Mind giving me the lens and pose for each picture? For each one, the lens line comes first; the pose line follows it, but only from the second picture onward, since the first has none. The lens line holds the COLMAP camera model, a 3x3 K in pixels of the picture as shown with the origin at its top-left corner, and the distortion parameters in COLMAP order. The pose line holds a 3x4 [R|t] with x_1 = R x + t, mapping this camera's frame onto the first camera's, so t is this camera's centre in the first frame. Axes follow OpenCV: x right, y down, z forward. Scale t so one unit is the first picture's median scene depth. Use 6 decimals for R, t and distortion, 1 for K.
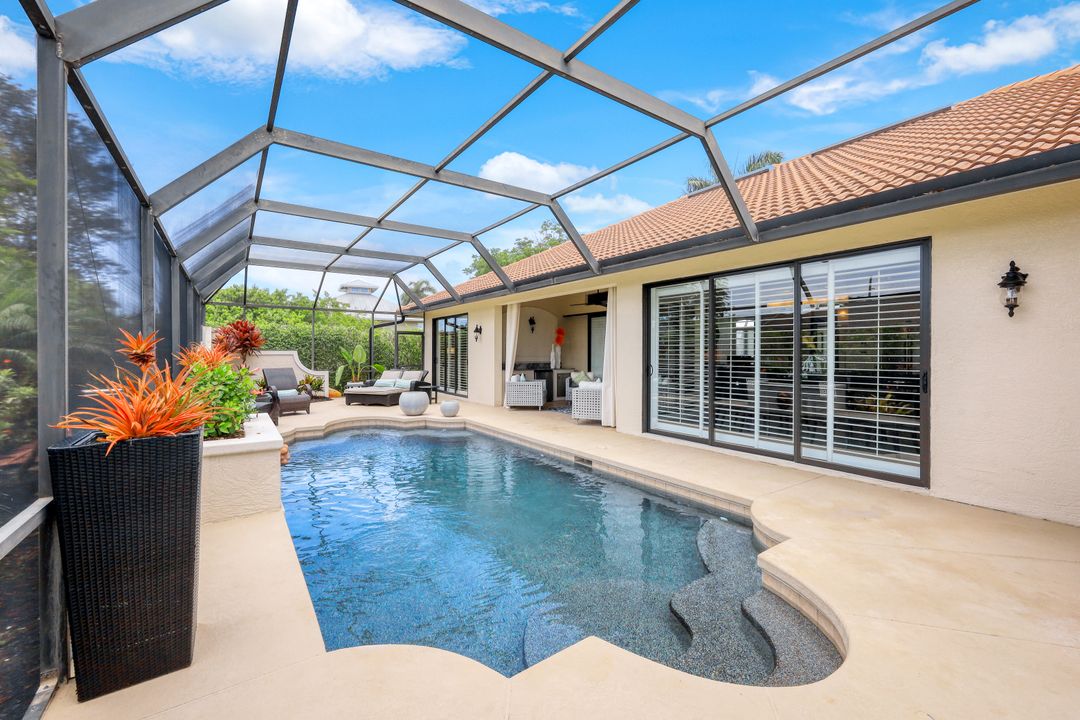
lens RADIAL K [[450.3, 0, 538.6], [0, 450.3, 354.3], [0, 0, 1]] dist [0.000662, -0.000094]
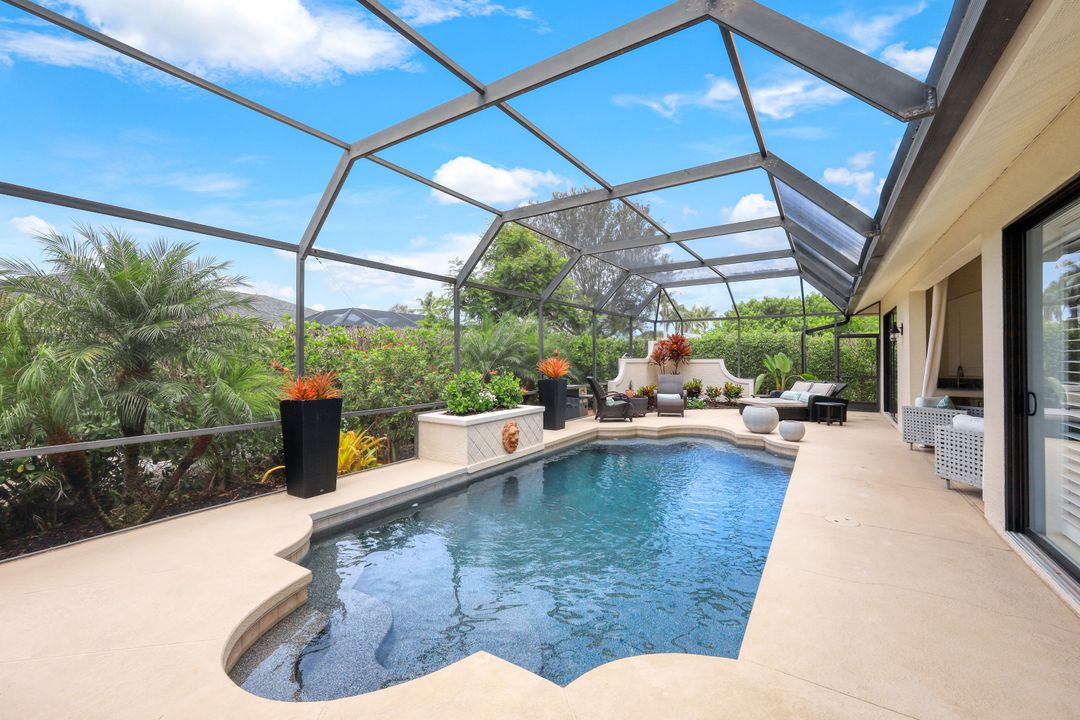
lens RADIAL K [[441.8, 0, 534.0], [0, 441.8, 354.6], [0, 0, 1]] dist [0.000001, -0.000126]
pose [[0.378231, -0.013808, -0.925608, 0.303914], [-0.001439, 0.999879, -0.015504, -0.002347], [0.925710, 0.007196, 0.378165, 0.218198]]
